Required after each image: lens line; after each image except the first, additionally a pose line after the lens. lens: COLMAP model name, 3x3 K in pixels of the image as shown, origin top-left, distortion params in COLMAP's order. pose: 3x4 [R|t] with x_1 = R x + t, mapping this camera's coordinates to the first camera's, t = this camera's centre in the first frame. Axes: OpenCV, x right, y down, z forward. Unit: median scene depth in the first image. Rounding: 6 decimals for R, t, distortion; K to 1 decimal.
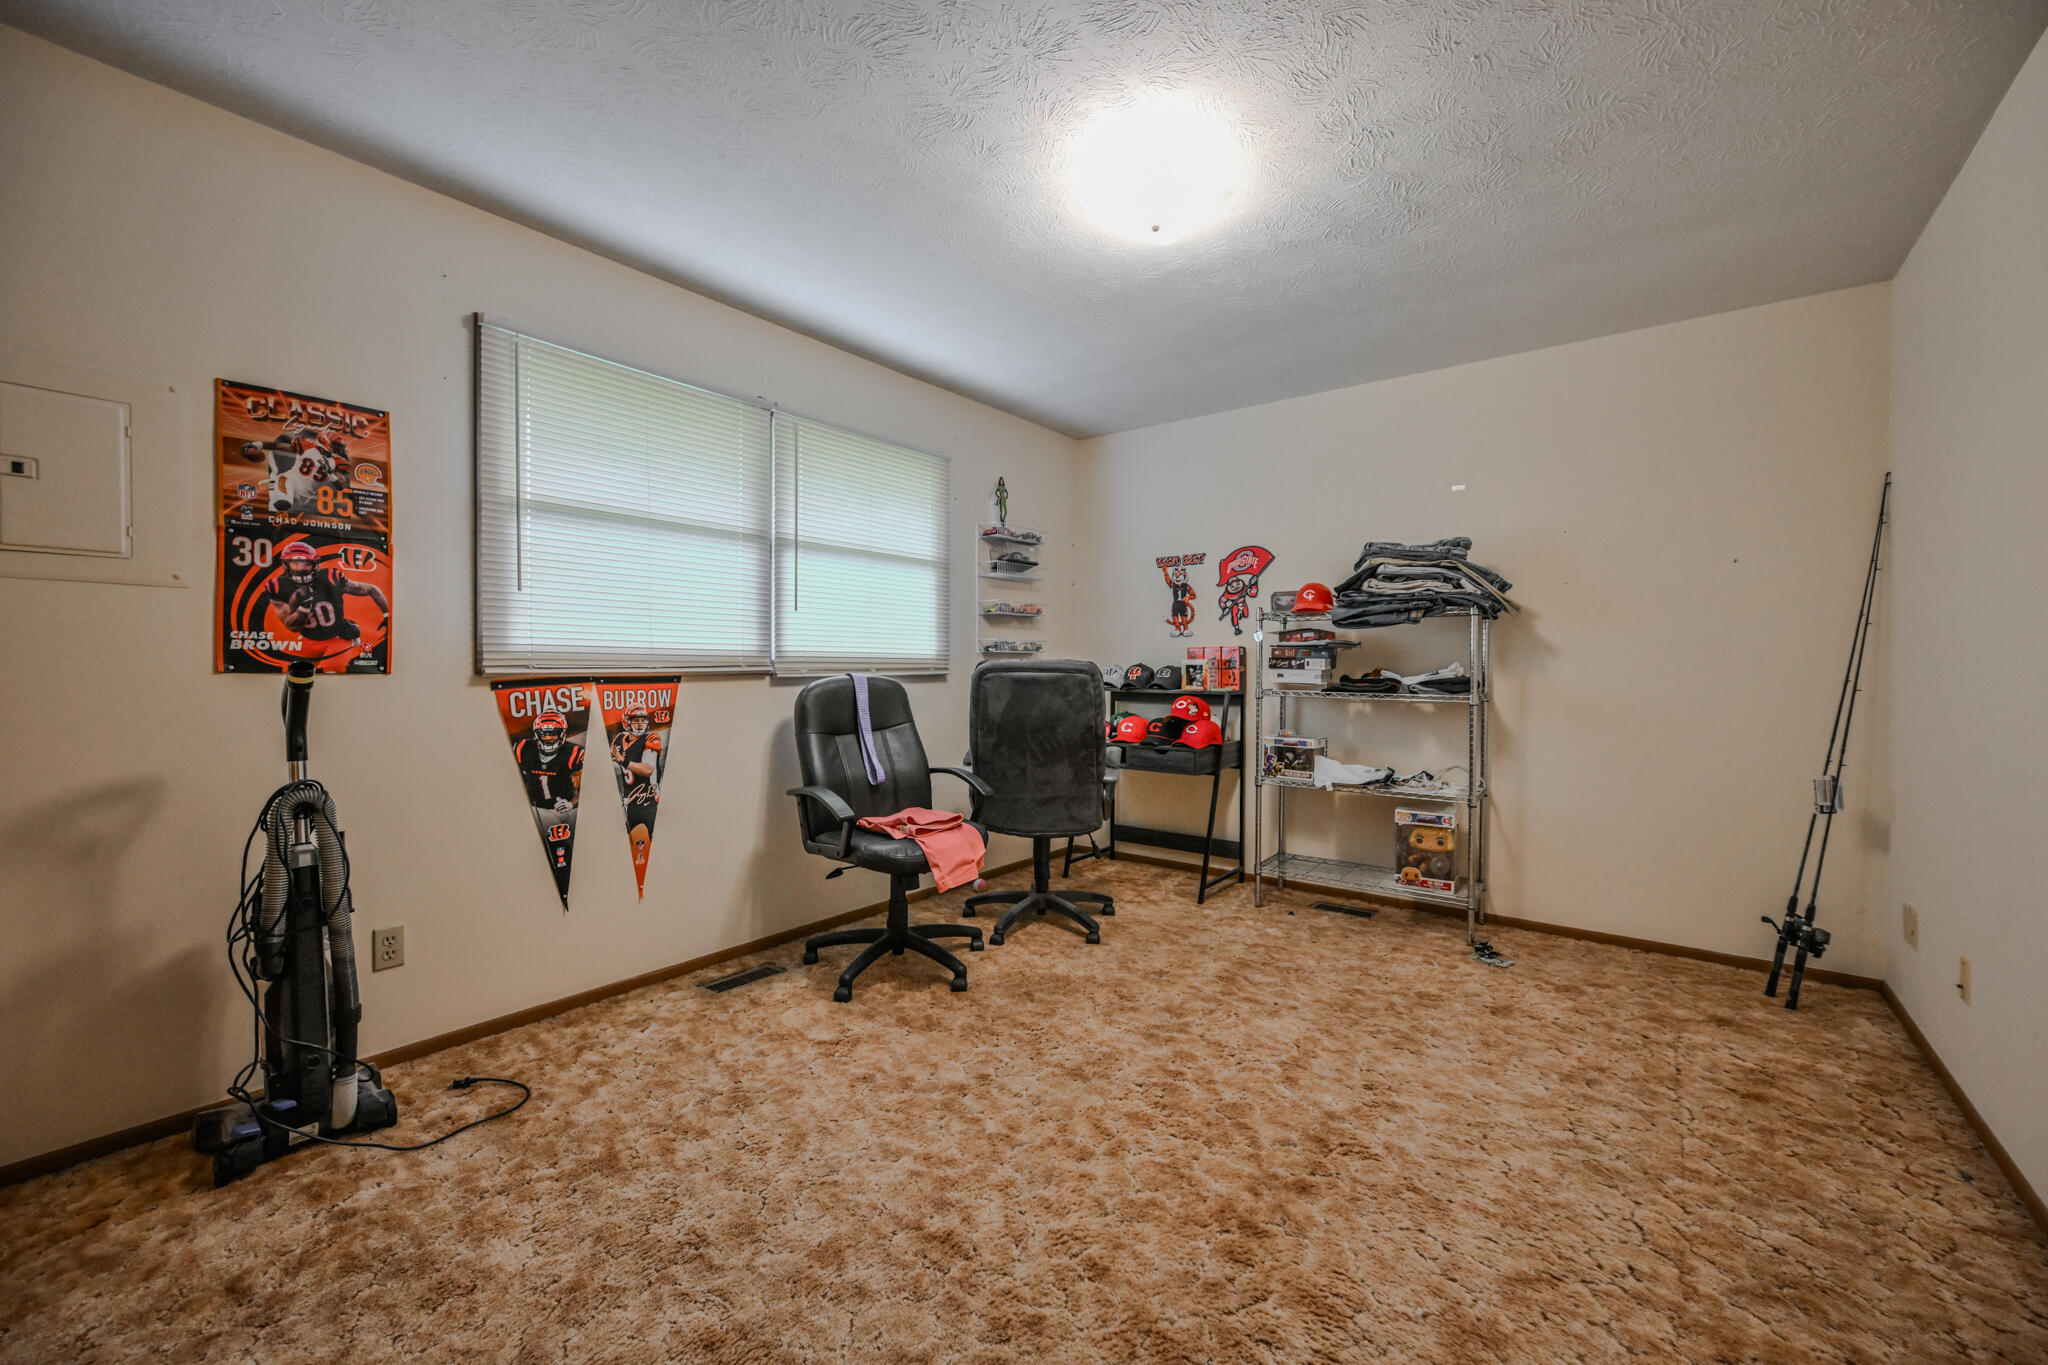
lens RADIAL K [[827.6, 0, 1020.1], [0, 827.6, 677.8], [0, 0, 1]] dist [-0.000311, 0.000037]
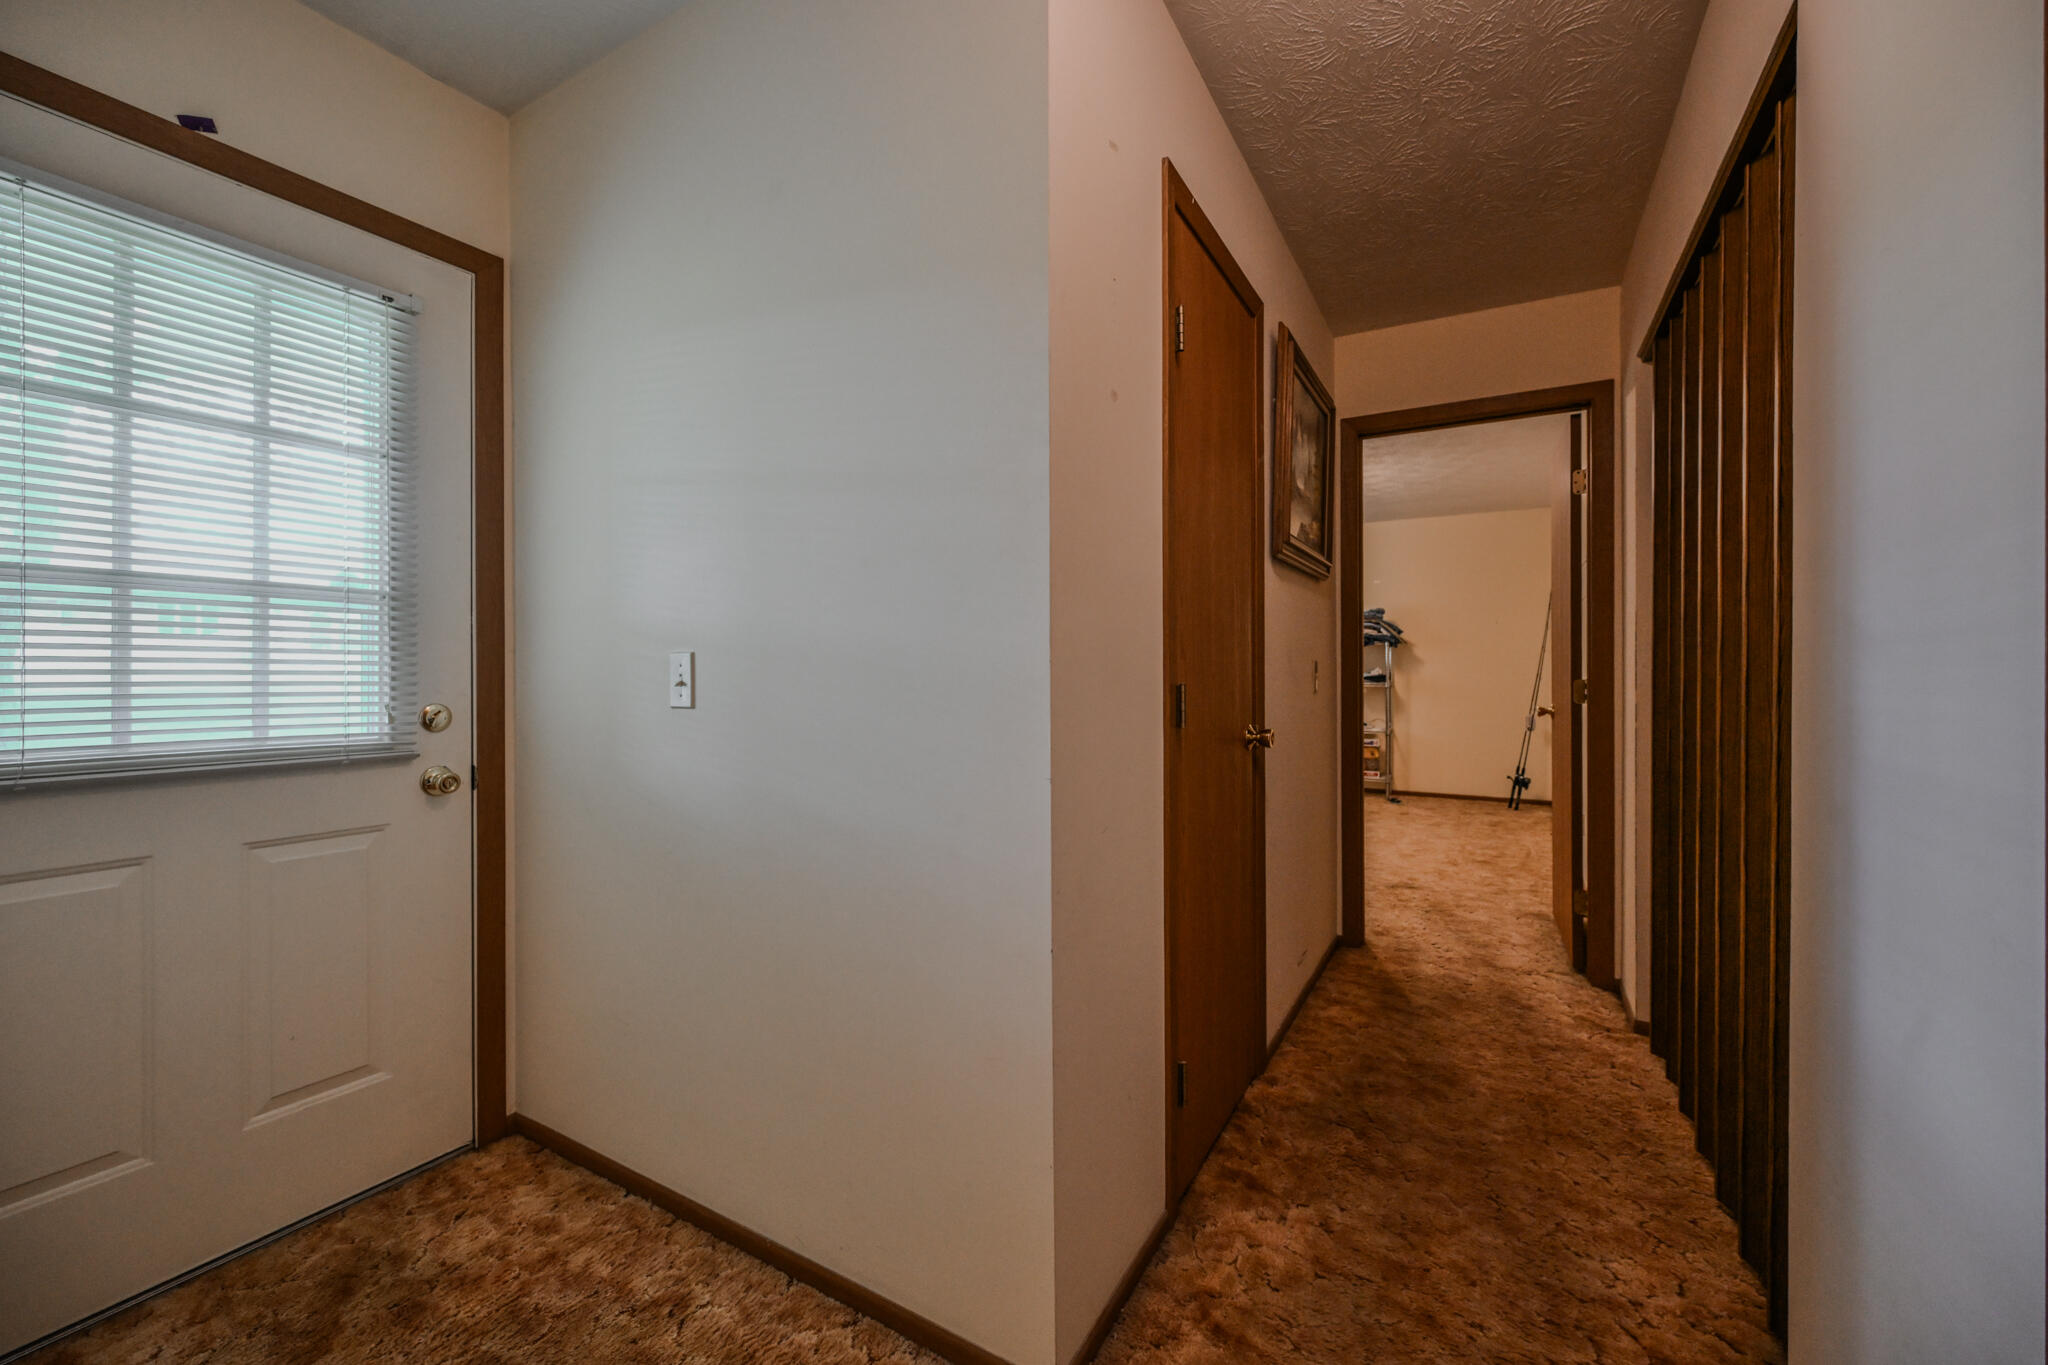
lens RADIAL K [[827.6, 0, 1032.2], [0, 827.6, 683.0], [0, 0, 1]] dist [-0.000311, 0.000037]
pose [[0.990548, -0.005223, 0.137069, -0.882889], [0.007170, 0.999880, -0.013714, 0.059786], [-0.136981, 0.014567, 0.990467, -1.339162]]
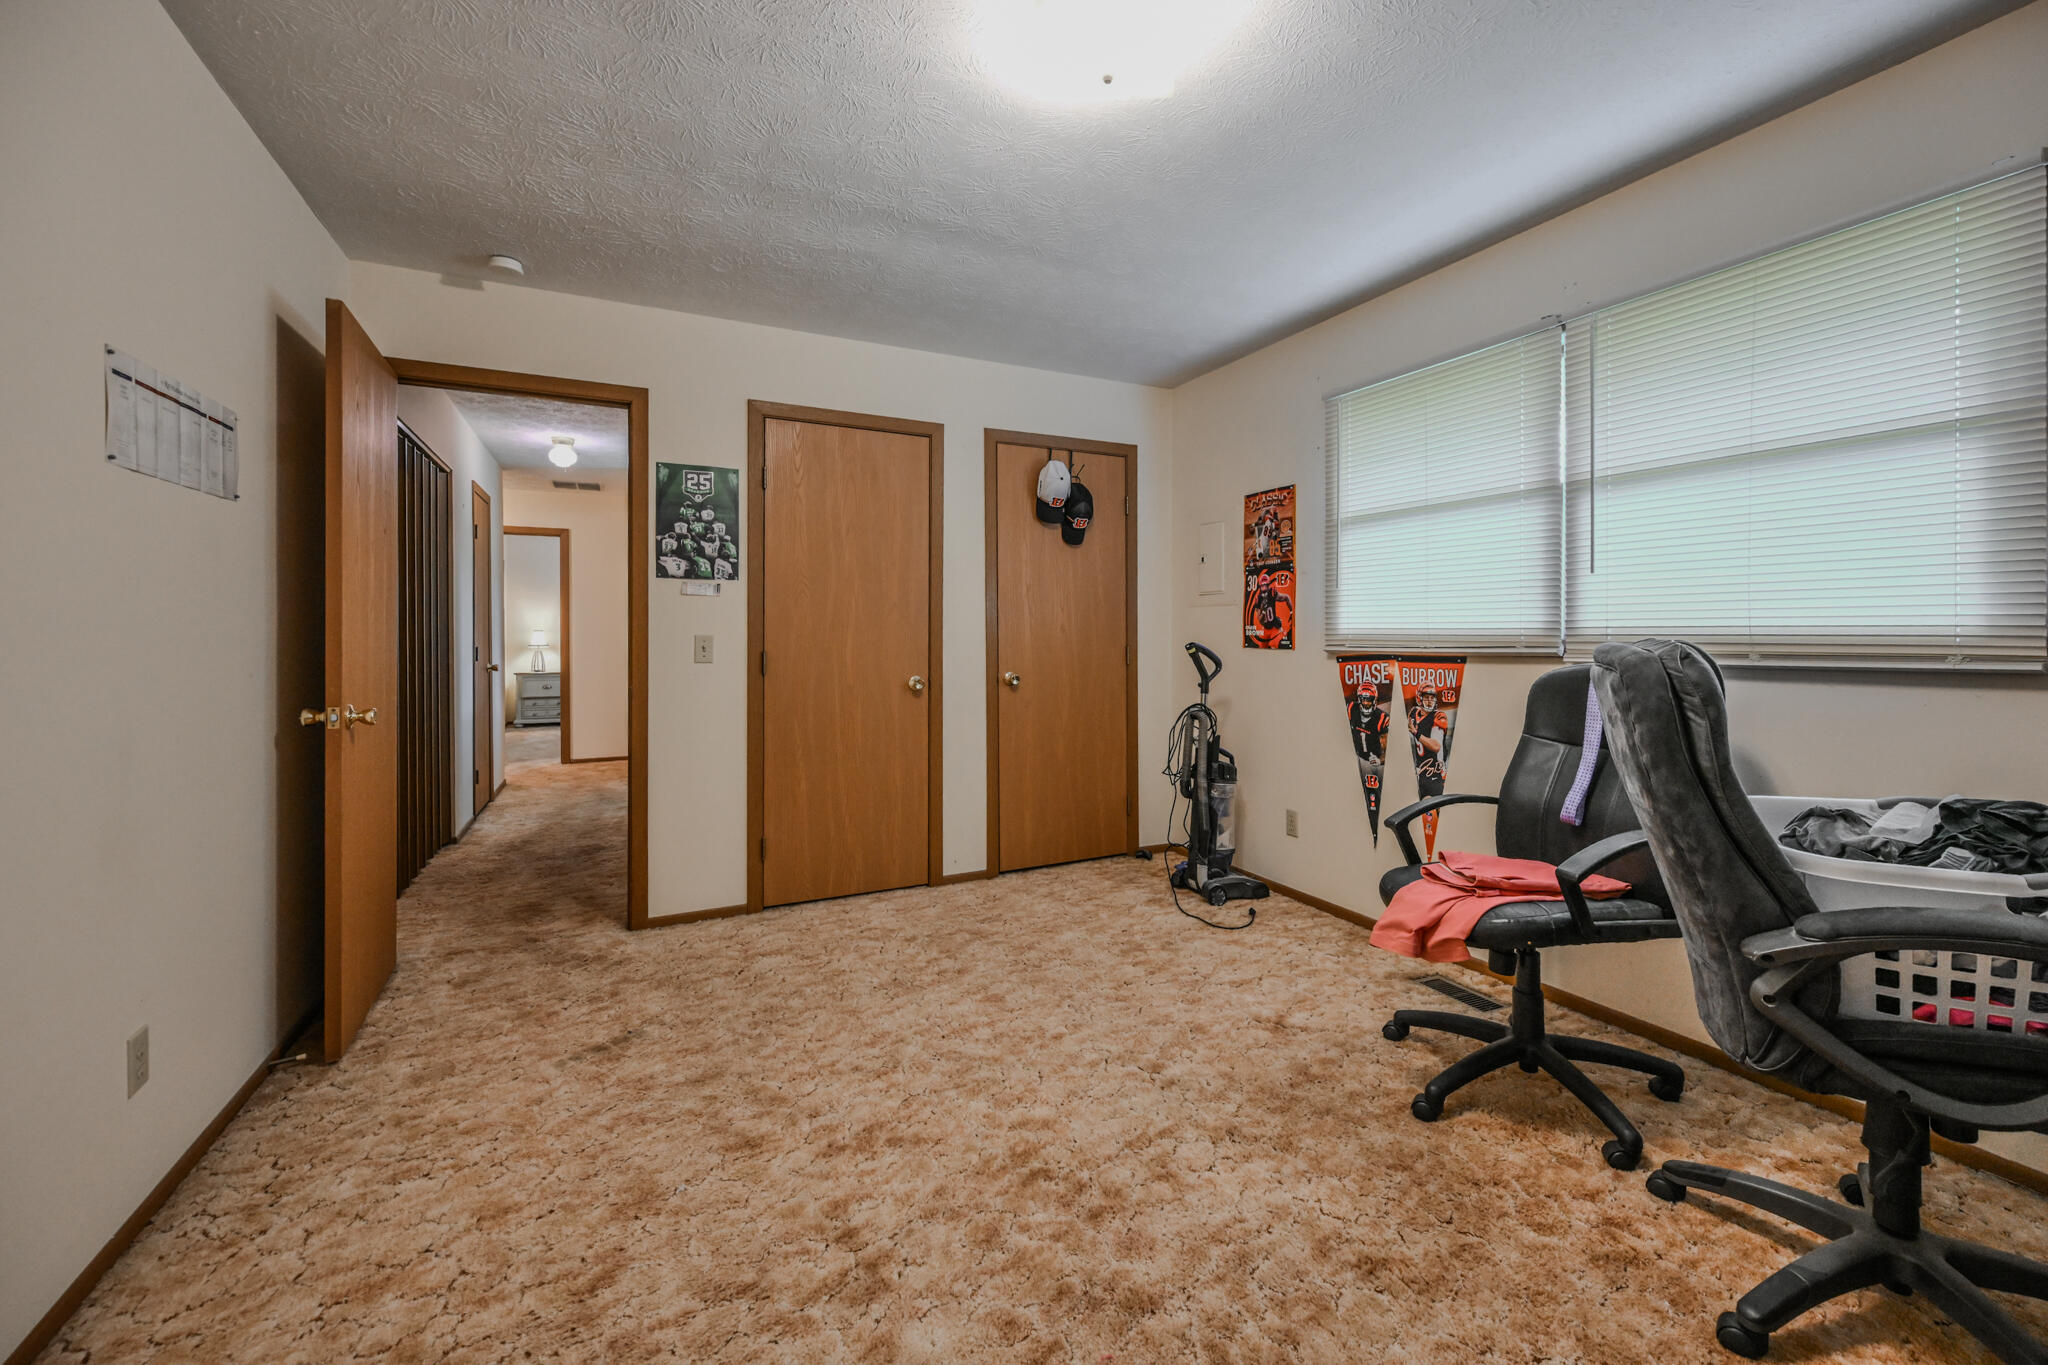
lens RADIAL K [[827.6, 0, 1088.0], [0, 827.6, 638.7], [0, 0, 1]] dist [-0.000311, 0.000037]
pose [[-0.391056, -0.001359, -0.920366, 0.728310], [-0.016189, 0.999854, 0.005402, -0.023488], [0.920224, 0.017013, -0.391021, 1.080458]]
